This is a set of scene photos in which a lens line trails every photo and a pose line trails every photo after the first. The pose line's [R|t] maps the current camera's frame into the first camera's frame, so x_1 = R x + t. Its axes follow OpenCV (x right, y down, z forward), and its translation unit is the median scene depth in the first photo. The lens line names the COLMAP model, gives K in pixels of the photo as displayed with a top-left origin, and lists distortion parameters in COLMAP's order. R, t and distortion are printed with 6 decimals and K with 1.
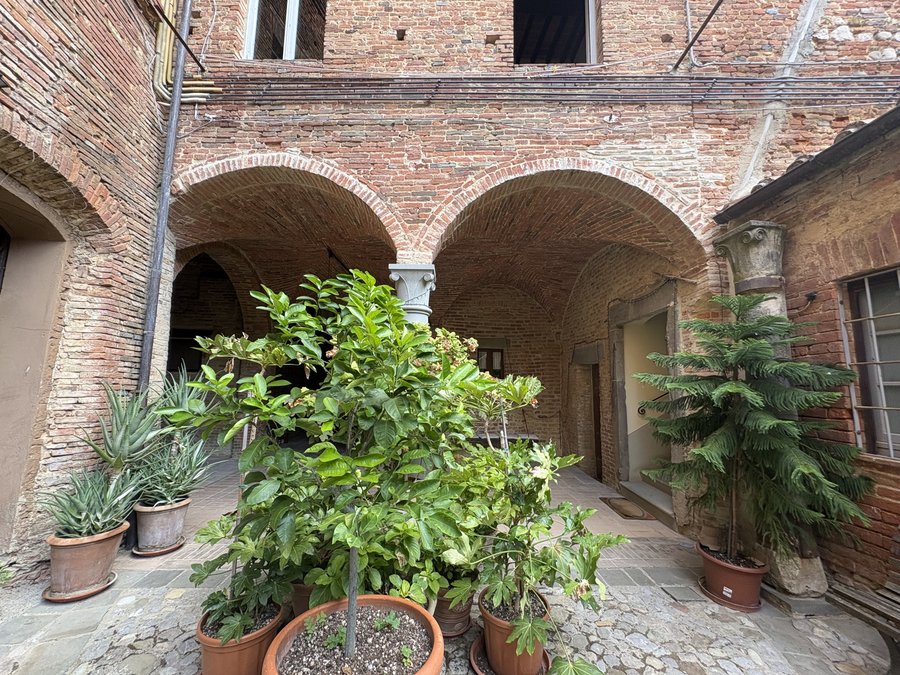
lens RADIAL K [[348.1, 0, 450.0], [0, 348.1, 337.5], [0, 0, 1]] dist [0.002310, -0.000003]
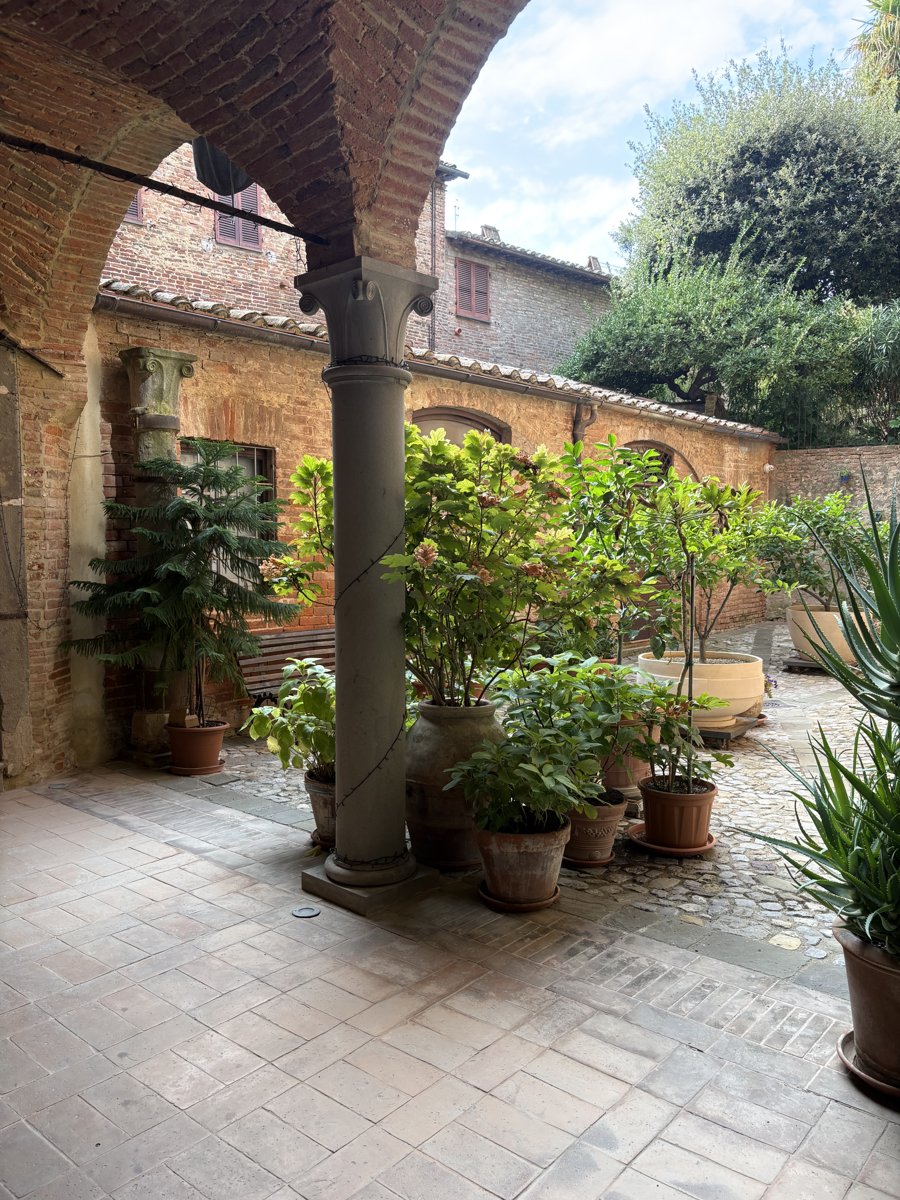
lens RADIAL K [[890.2, 0, 457.7], [0, 890.2, 601.4], [0, 0, 1]] dist [0.026114, -0.019972]
pose [[-0.720693, -0.061511, 0.690520, -0.955252], [-0.102565, 0.994555, -0.018453, 0.205044], [-0.685625, -0.084122, -0.723078, 1.674838]]
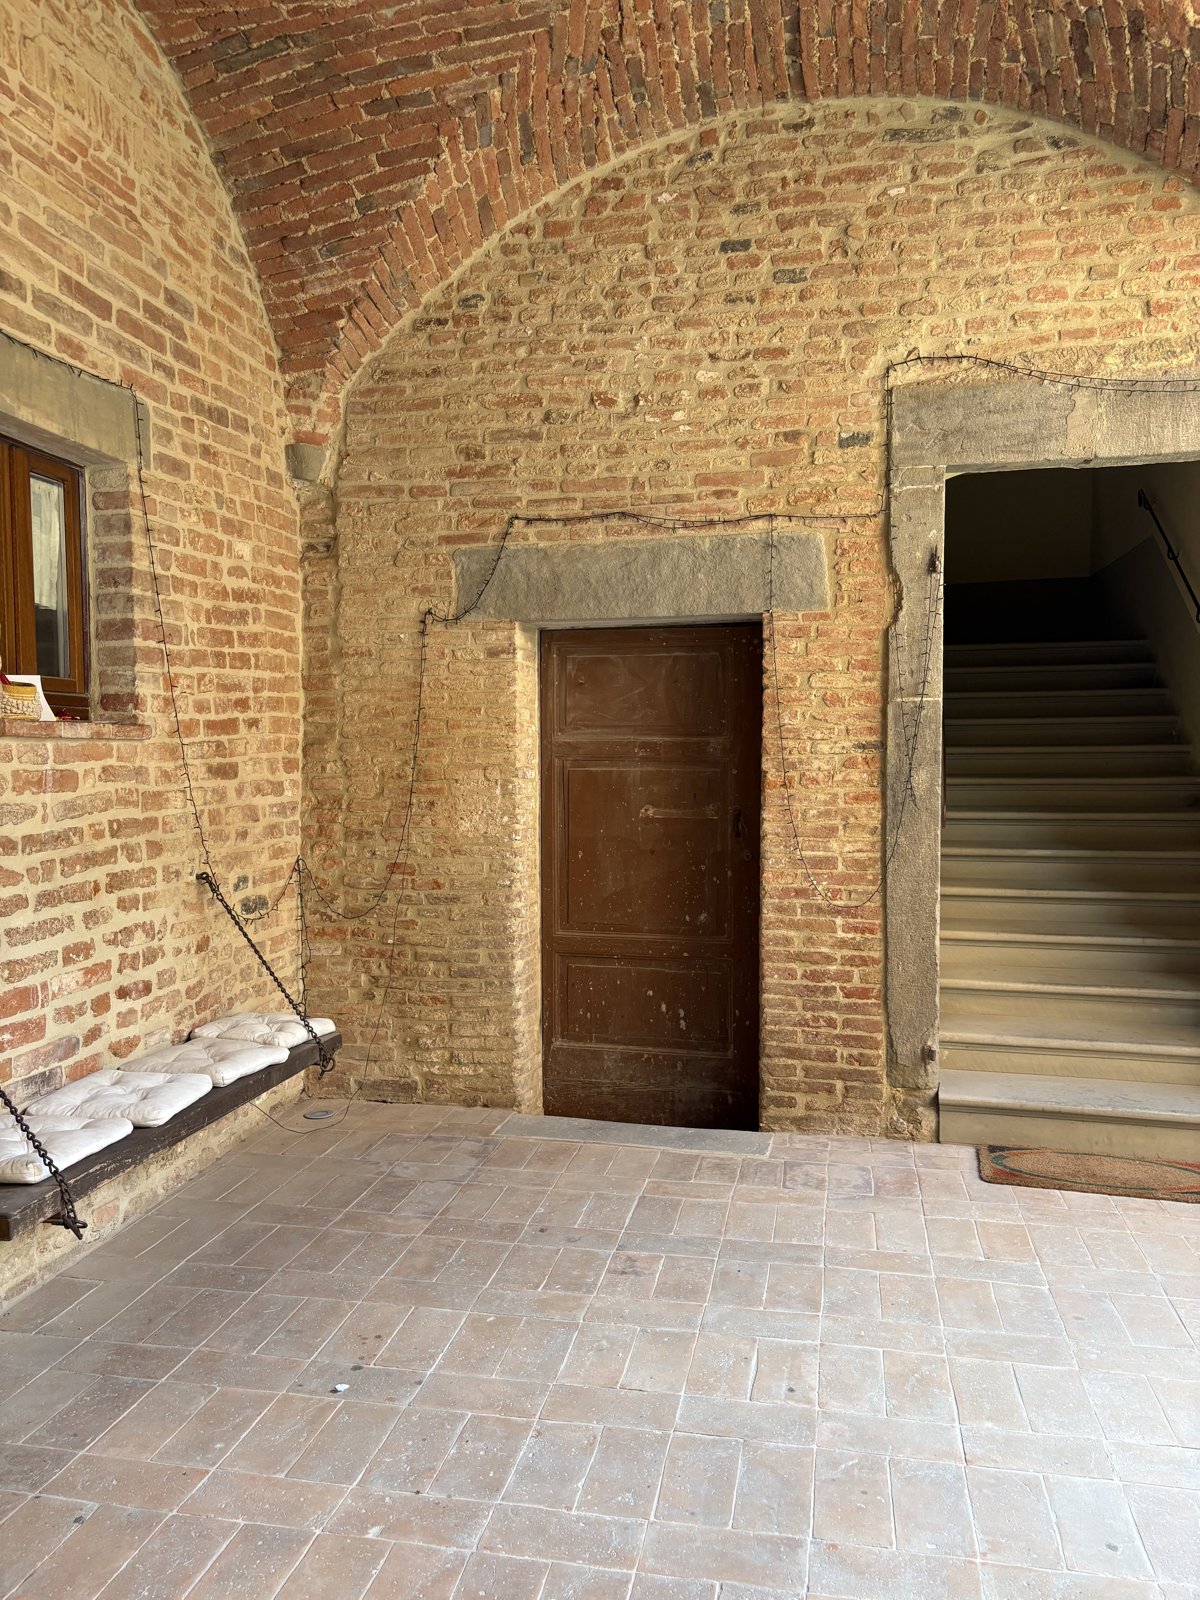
lens RADIAL K [[1212.6, 0, 600.0], [0, 1212.6, 800.0], [0, 0, 1]] dist [0.031431, -0.004165]
pose [[0.258808, -0.053650, 0.964438, -0.606746], [-0.119963, 0.988941, 0.087205, 0.218497], [-0.958450, -0.138266, 0.249510, 1.487601]]
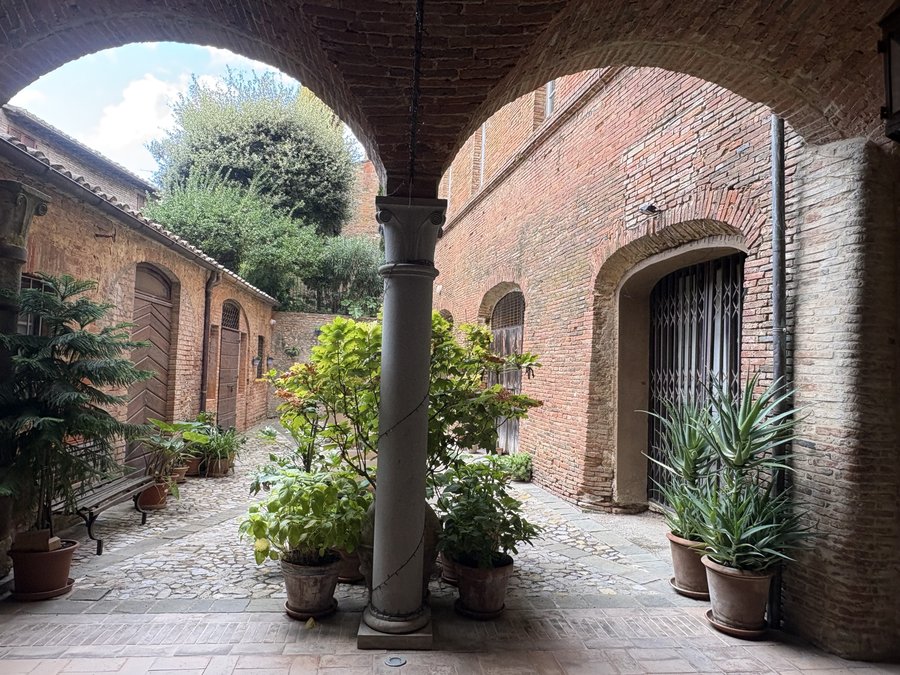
lens RADIAL K [[584.4, 0, 435.6], [0, 584.4, 336.8], [0, 0, 1]] dist [0.003836, 0.000784]
pose [[-0.998464, -0.048938, -0.025964, -0.131813], [-0.043151, 0.980929, -0.189514, 0.238966], [0.034743, -0.188103, -0.981535, 2.008196]]
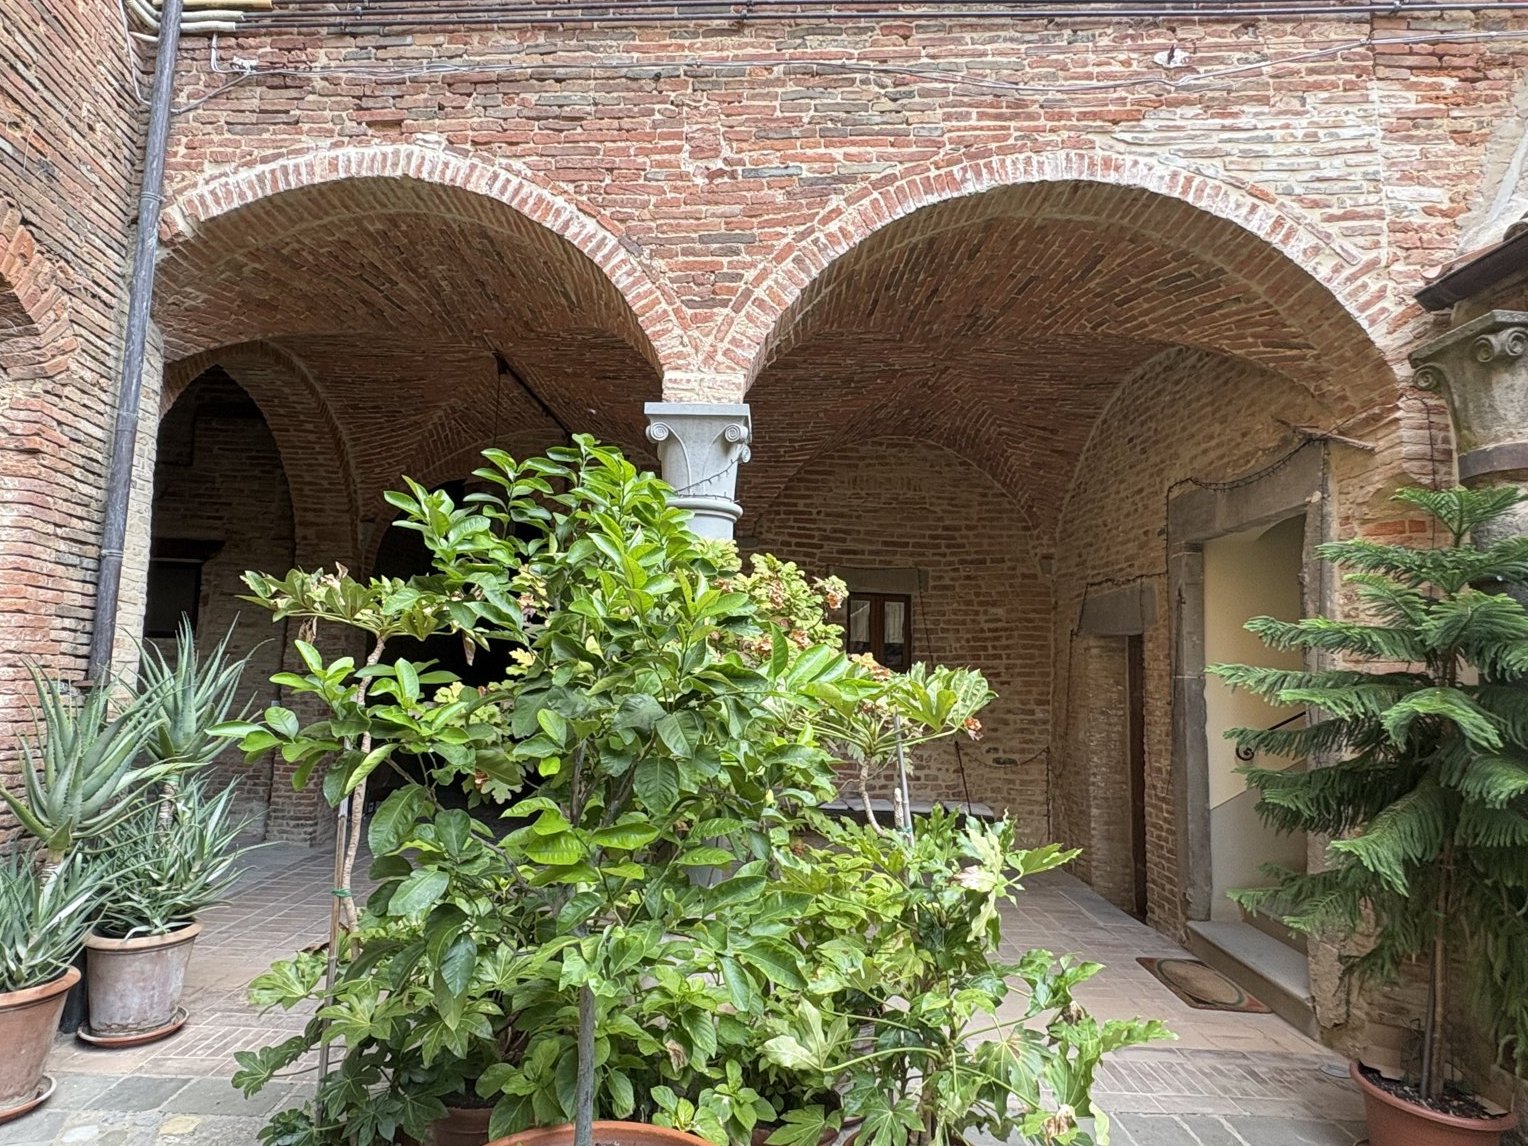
lens RADIAL K [[874.2, 0, 742.0], [0, 874.2, 563.2], [0, 0, 1]] dist [0.003335, -0.000485]
pose [[0.999014, 0.012805, -0.042499, -0.004810], [-0.012542, 0.999901, 0.006456, -0.017566], [0.042577, -0.005916, 0.999076, -0.085696]]
